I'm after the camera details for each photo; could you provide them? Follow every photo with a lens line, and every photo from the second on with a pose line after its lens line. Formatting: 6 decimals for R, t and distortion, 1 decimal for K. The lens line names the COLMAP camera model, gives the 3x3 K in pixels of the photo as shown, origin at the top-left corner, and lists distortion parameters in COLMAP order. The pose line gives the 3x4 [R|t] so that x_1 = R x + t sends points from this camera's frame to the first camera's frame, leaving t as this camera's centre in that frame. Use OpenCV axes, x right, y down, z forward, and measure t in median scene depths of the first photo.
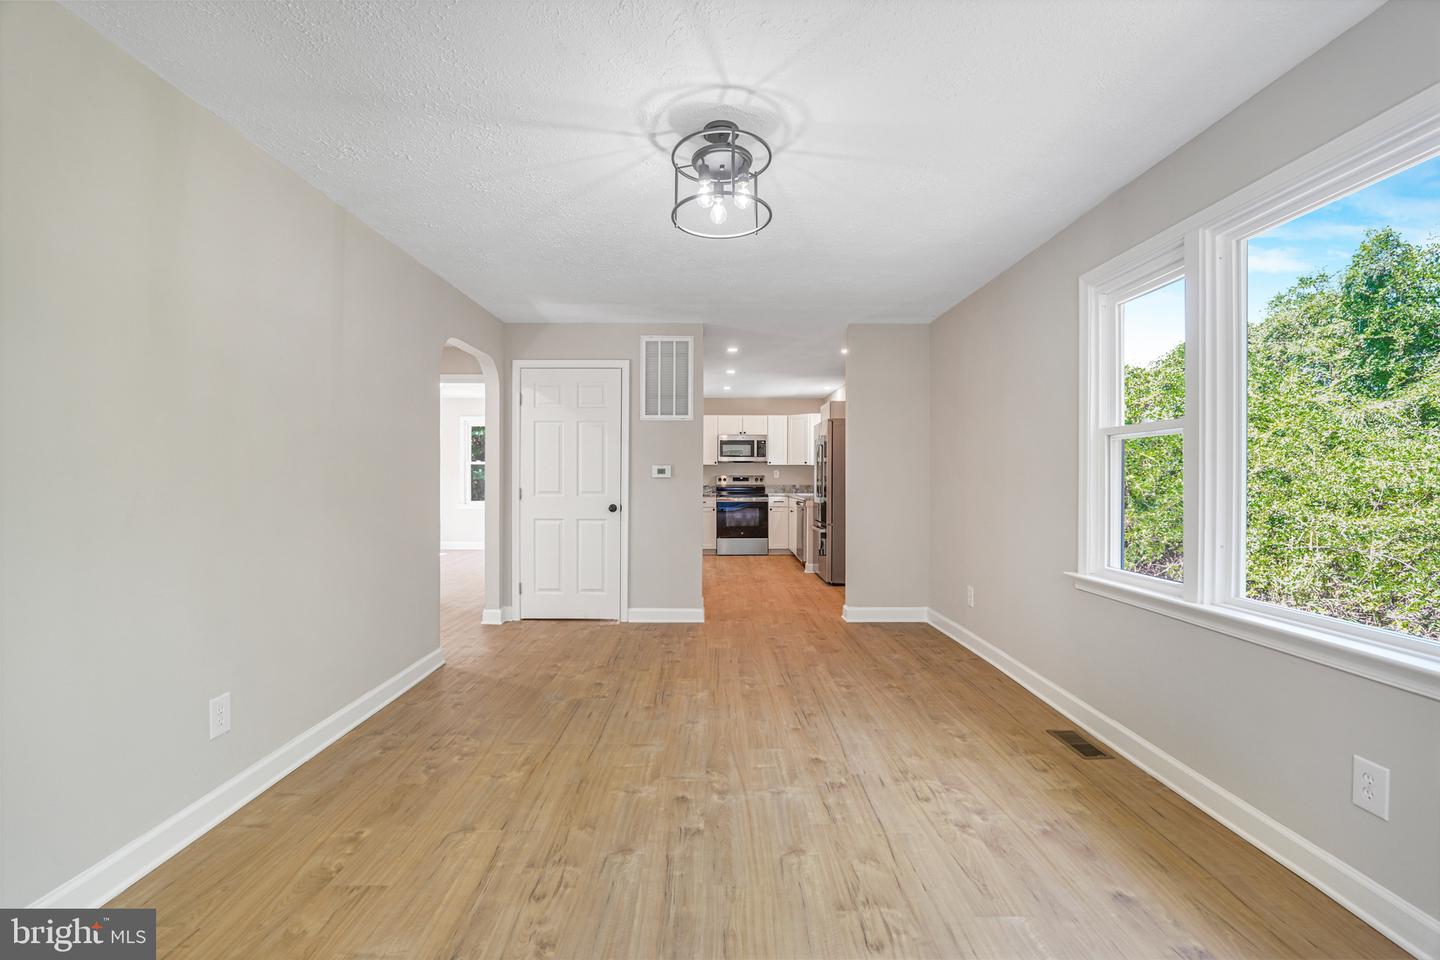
lens RADIAL K [[616.4, 0, 724.8], [0, 616.4, 477.0], [0, 0, 1]] dist [-0.015804, 0.000574]
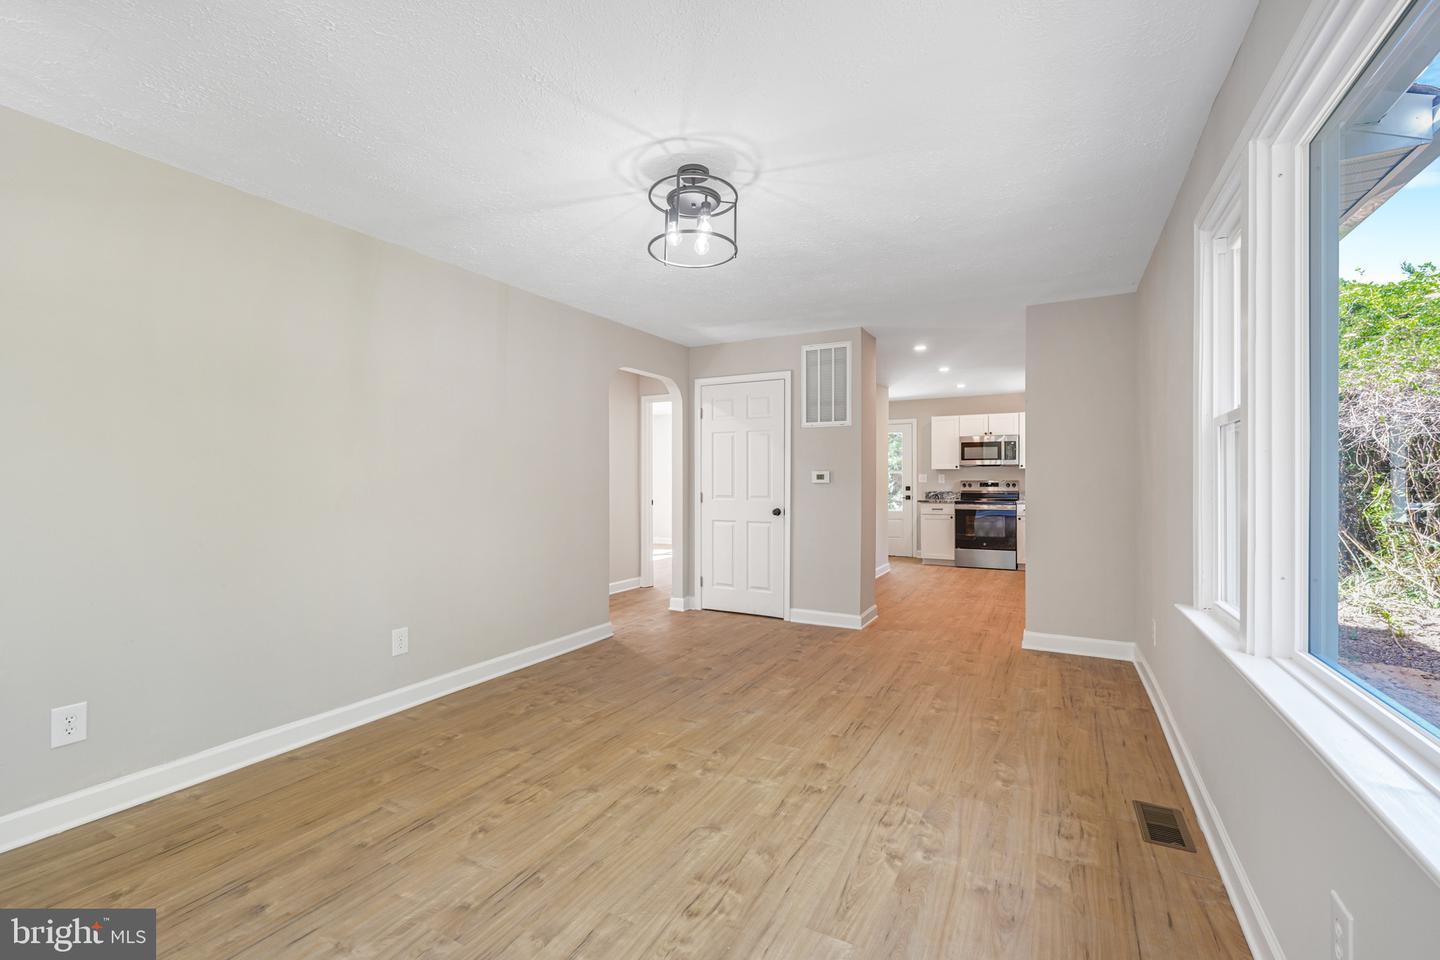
lens RADIAL K [[626.6, 0, 720.0], [0, 626.6, 480.0], [0, 0, 1]] dist [0.001375, 0.000689]
pose [[0.870876, -0.004279, -0.491484, 0.393228], [0.002428, 0.999987, -0.004405, -0.000089], [0.491497, 0.002643, 0.870875, 0.021702]]
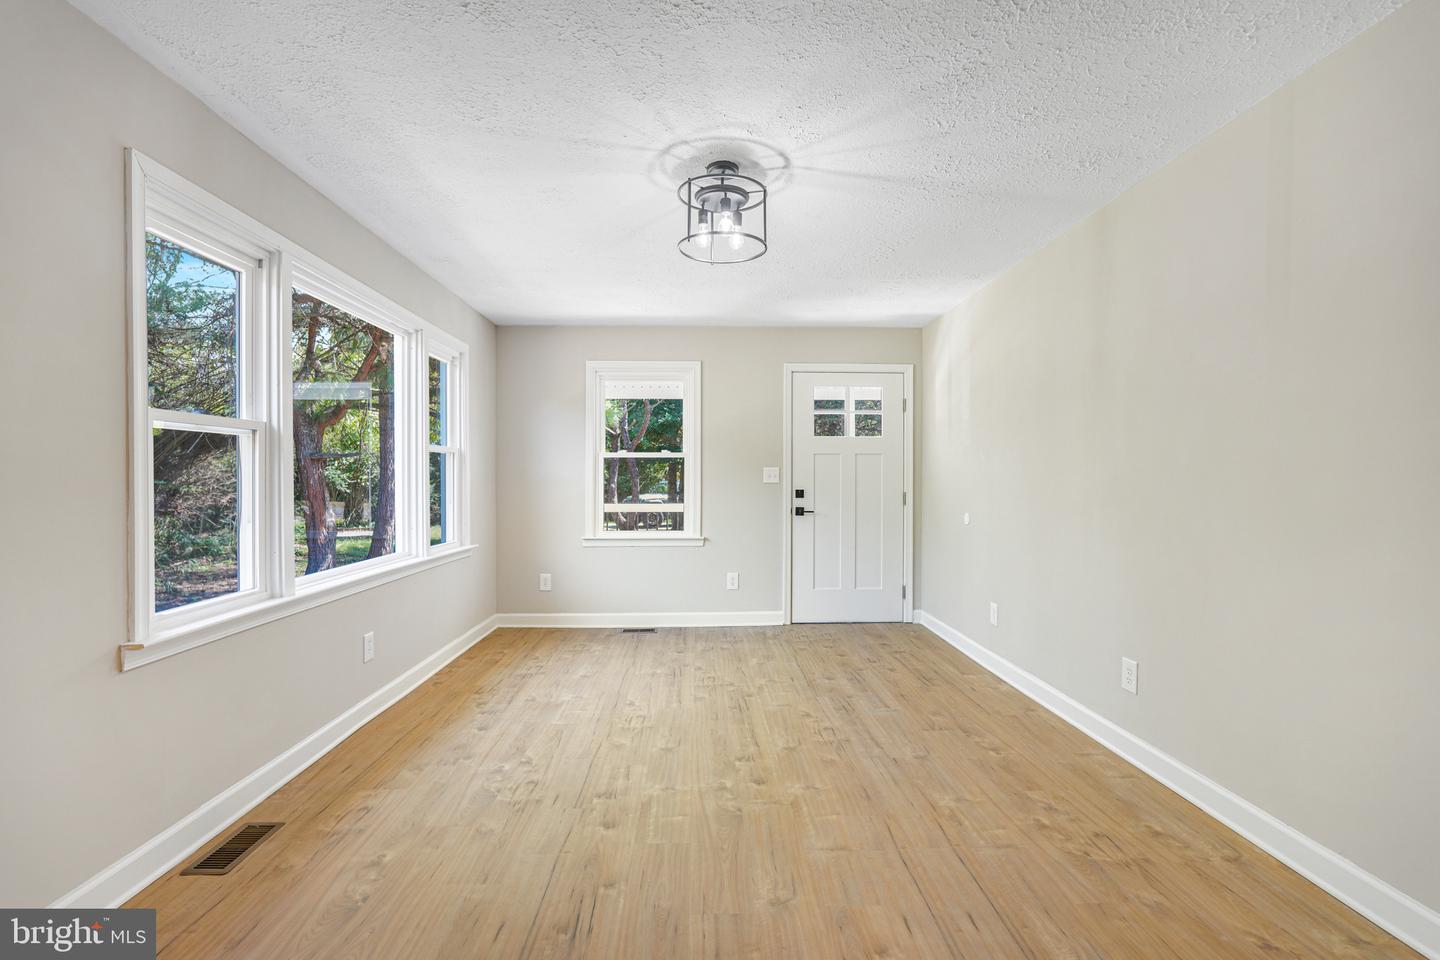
lens RADIAL K [[640.3, 0, 711.6], [0, 640.3, 476.9], [0, 0, 1]] dist [-0.013104, 0.001224]
pose [[-0.999991, -0.000913, -0.004261, 0.012577], [-0.000915, 0.999999, 0.000565, -0.005214], [0.004261, 0.000569, -0.999991, 1.429846]]
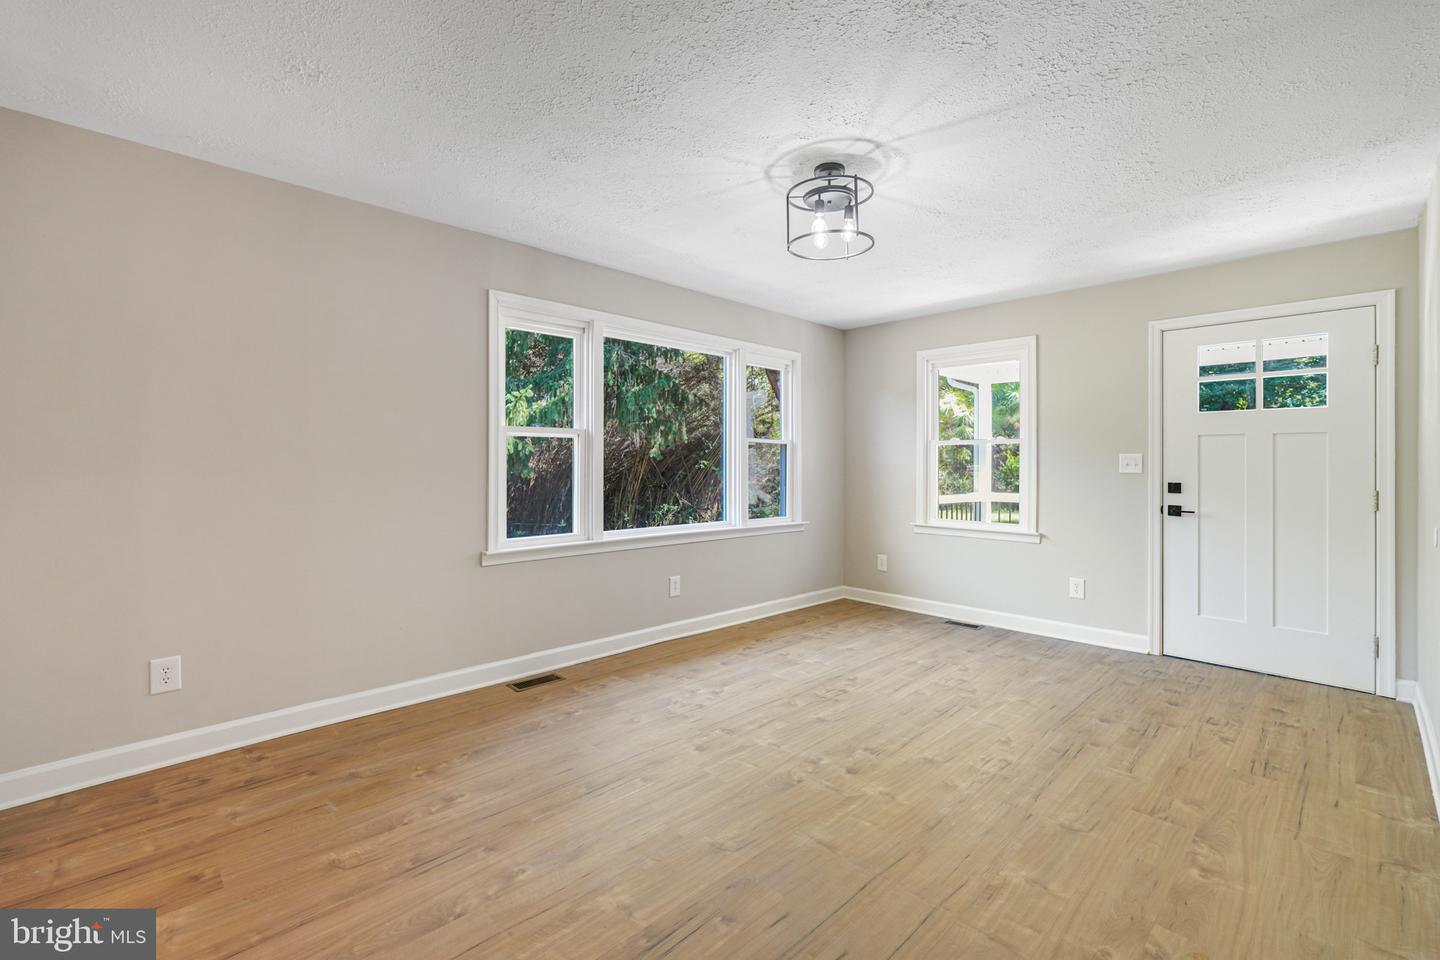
lens RADIAL K [[619.3, 0, 712.8], [0, 619.3, 453.6], [0, 0, 1]] dist [0.002192, 0.001123]
pose [[-0.679051, 0.008124, 0.734046, -0.473106], [-0.004739, 0.999869, -0.015450, -0.005273], [-0.734076, -0.013970, -0.678924, 1.294986]]
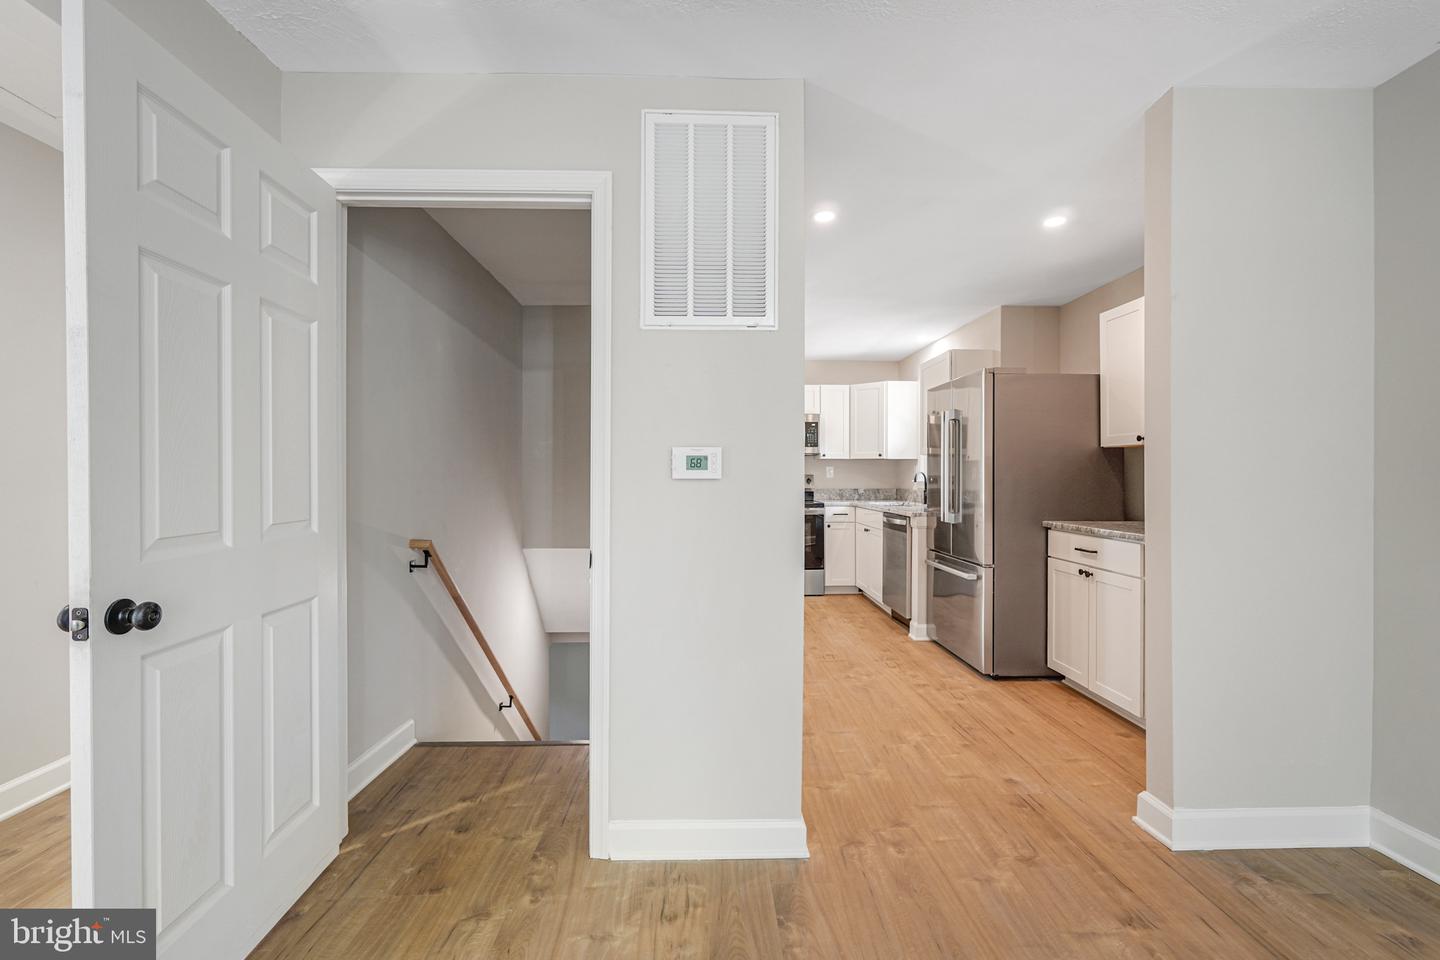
lens RADIAL K [[628.3, 0, 722.9], [0, 628.3, 476.5], [0, 0, 1]] dist [0.001654, 0.000369]
pose [[0.999792, -0.002243, 0.020294, -0.142520], [0.002255, 0.999997, -0.000599, -0.000422], [-0.020292, 0.000645, 0.999794, 0.916238]]
